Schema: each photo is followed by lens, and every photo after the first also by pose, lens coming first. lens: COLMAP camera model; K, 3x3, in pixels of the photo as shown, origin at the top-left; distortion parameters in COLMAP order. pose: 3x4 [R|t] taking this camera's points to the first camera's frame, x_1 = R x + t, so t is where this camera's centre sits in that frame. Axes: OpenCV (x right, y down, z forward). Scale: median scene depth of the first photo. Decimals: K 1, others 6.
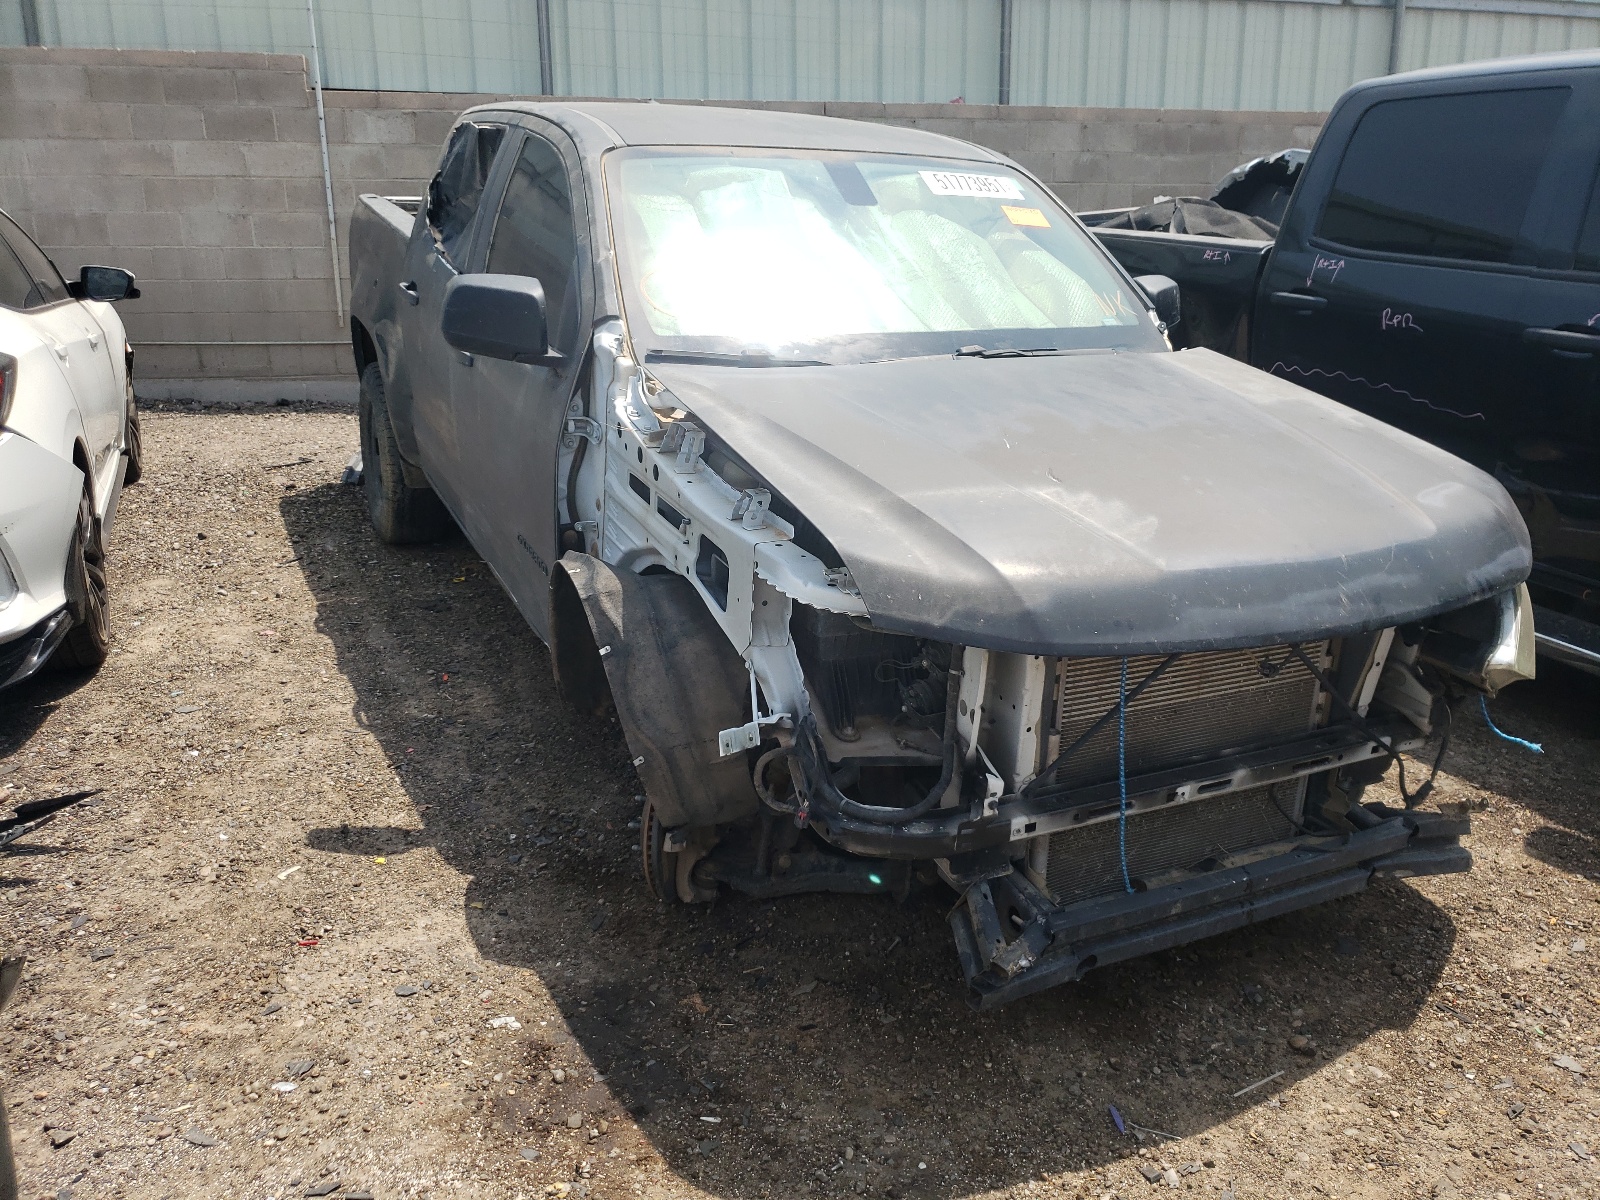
lens RADIAL K [[1248.7, 0, 889.7], [0, 1248.7, 604.0], [0, 0, 1]] dist [-0.002054, -0.000826]
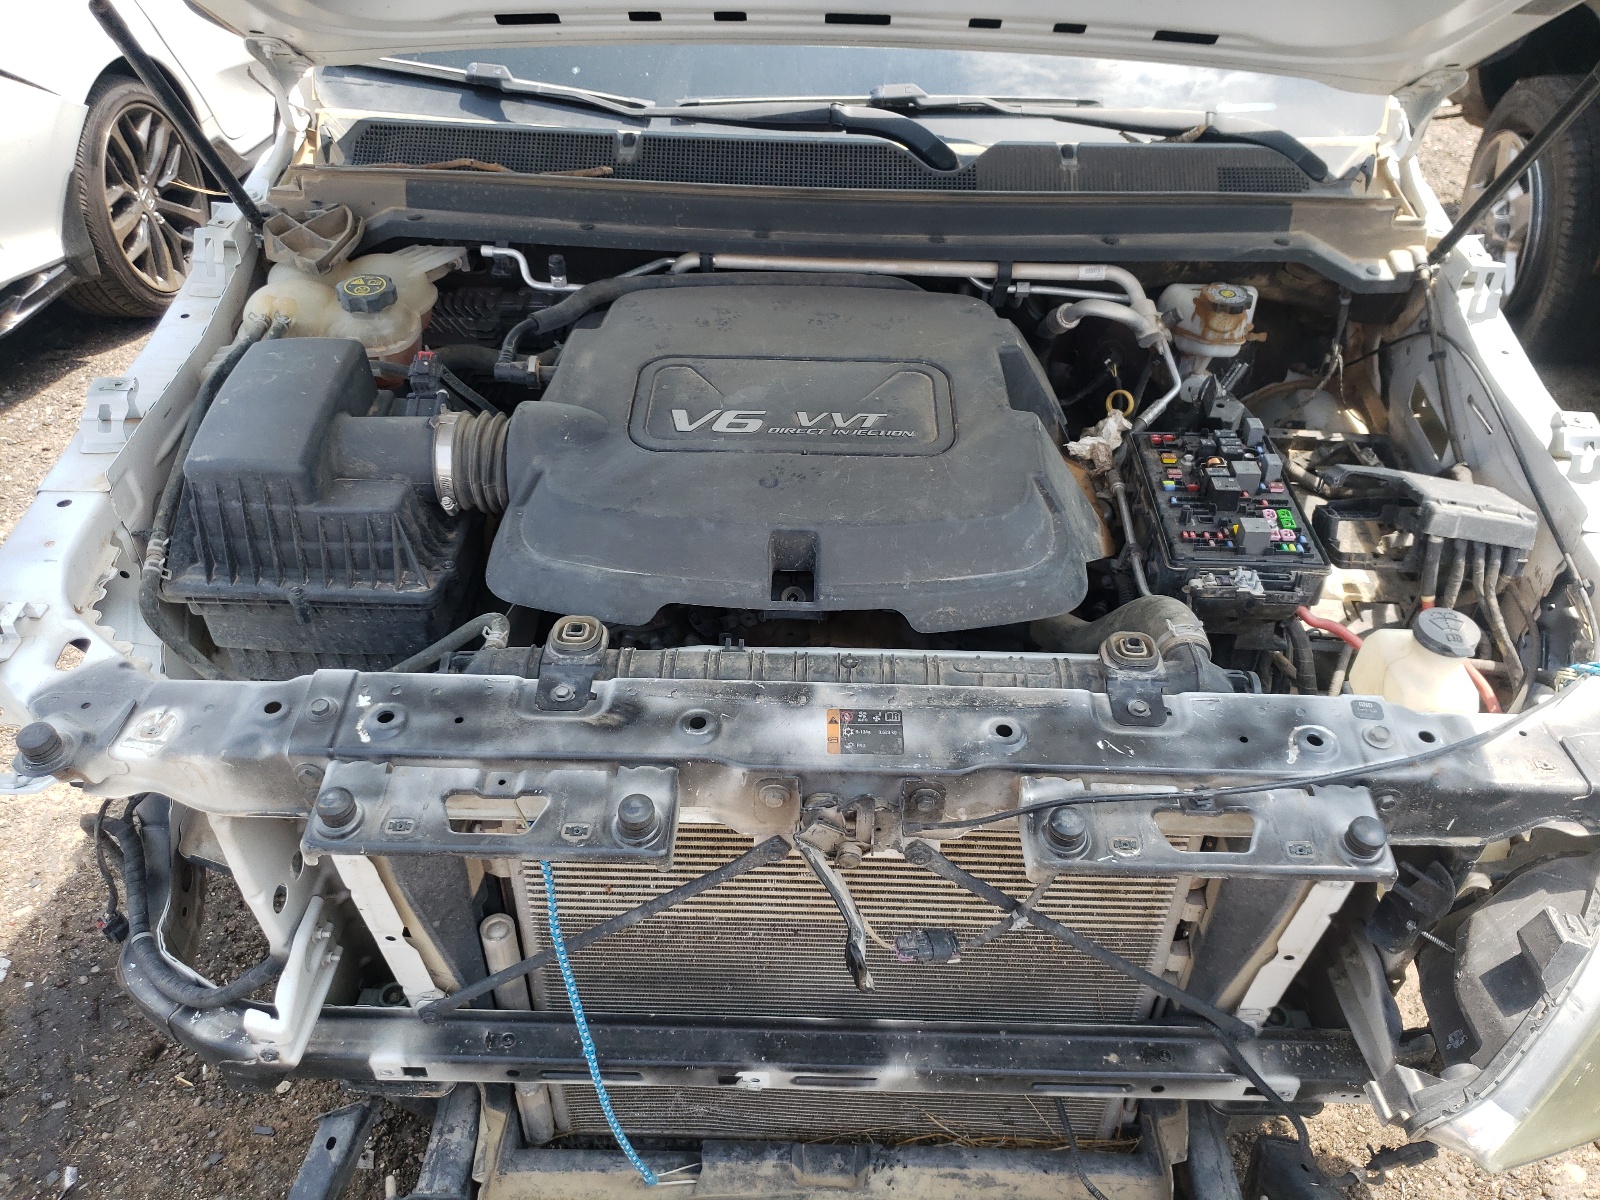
lens RADIAL K [[1244.5, 0, 861.1], [0, 1244.5, 600.2], [0, 0, 1]] dist [-0.034388, 0.065801]
pose [[0.884793, 0.270934, -0.379125, 0.376220], [-0.146193, 0.933919, 0.326226, -0.200232], [0.442458, -0.233217, 0.865934, 0.535572]]
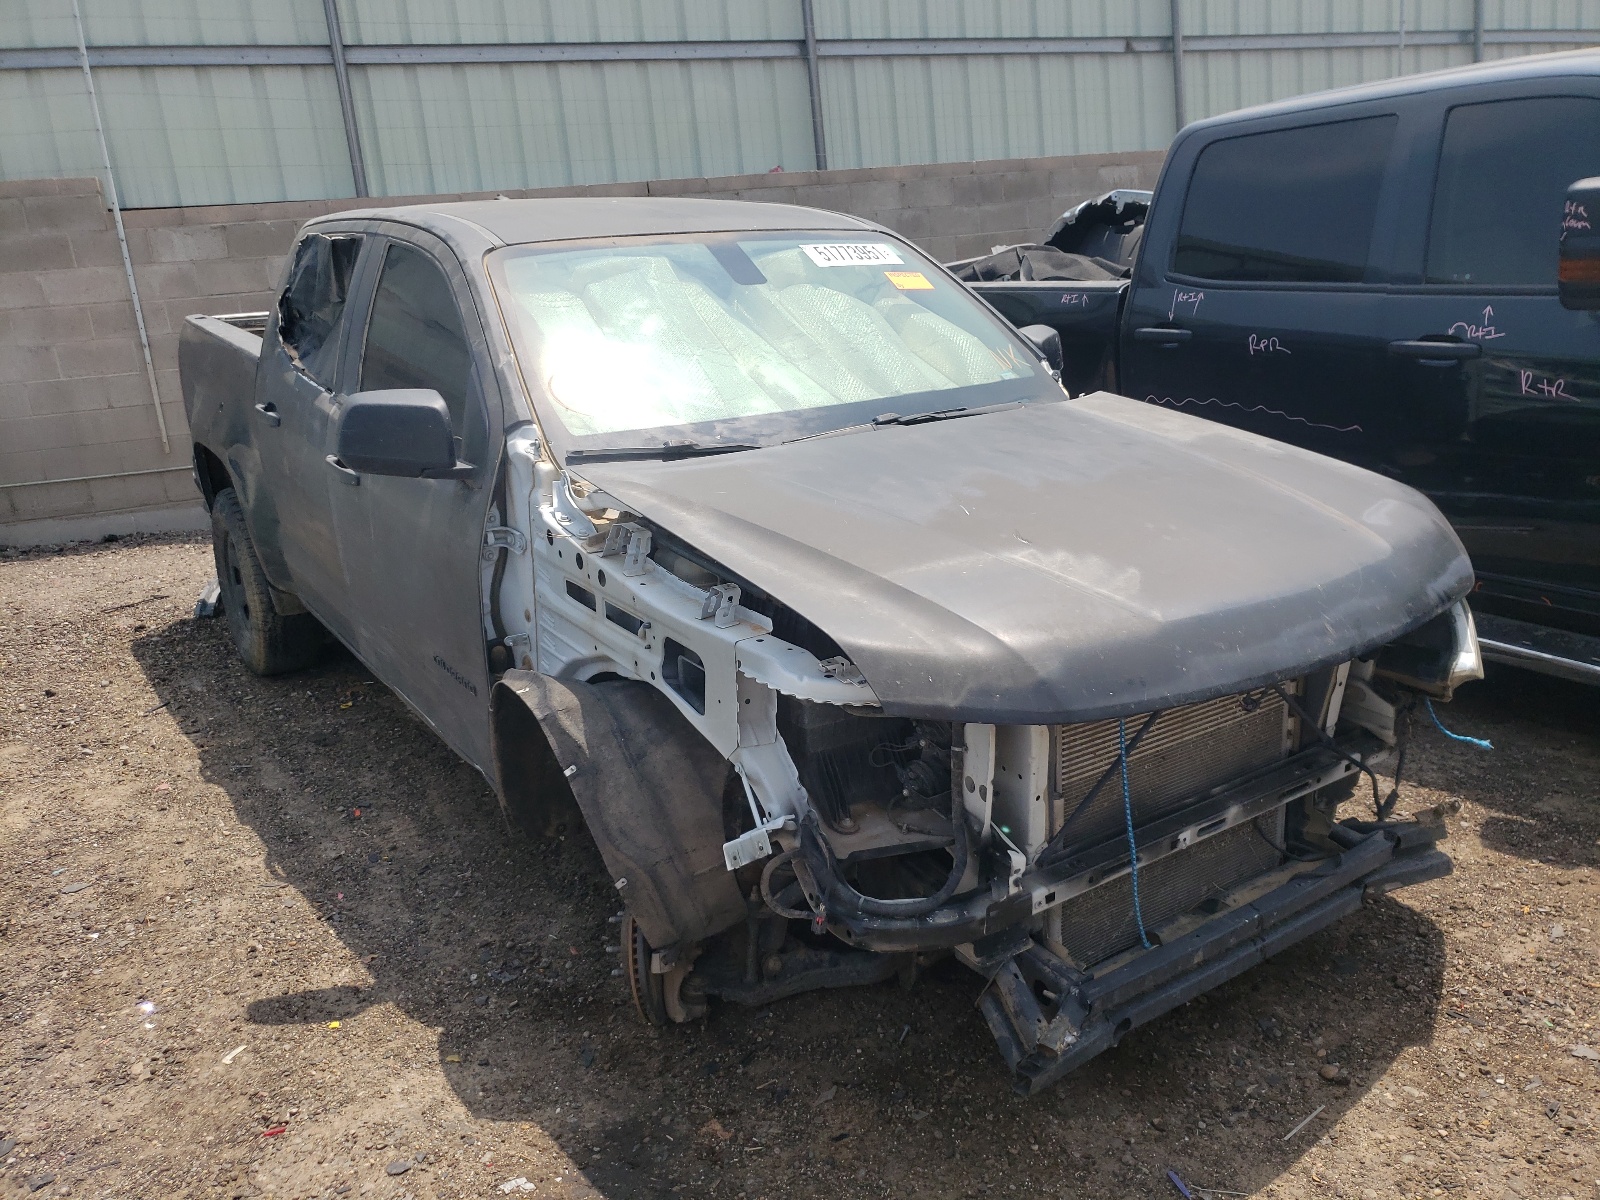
lens RADIAL K [[1244.5, 0, 861.1], [0, 1244.5, 600.2], [0, 0, 1]] dist [-0.034388, 0.065801]
pose [[0.987230, -0.116658, 0.108477, -0.093004], [0.121523, 0.991808, -0.039359, -0.026115], [-0.102997, 0.052039, 0.993319, 0.031558]]
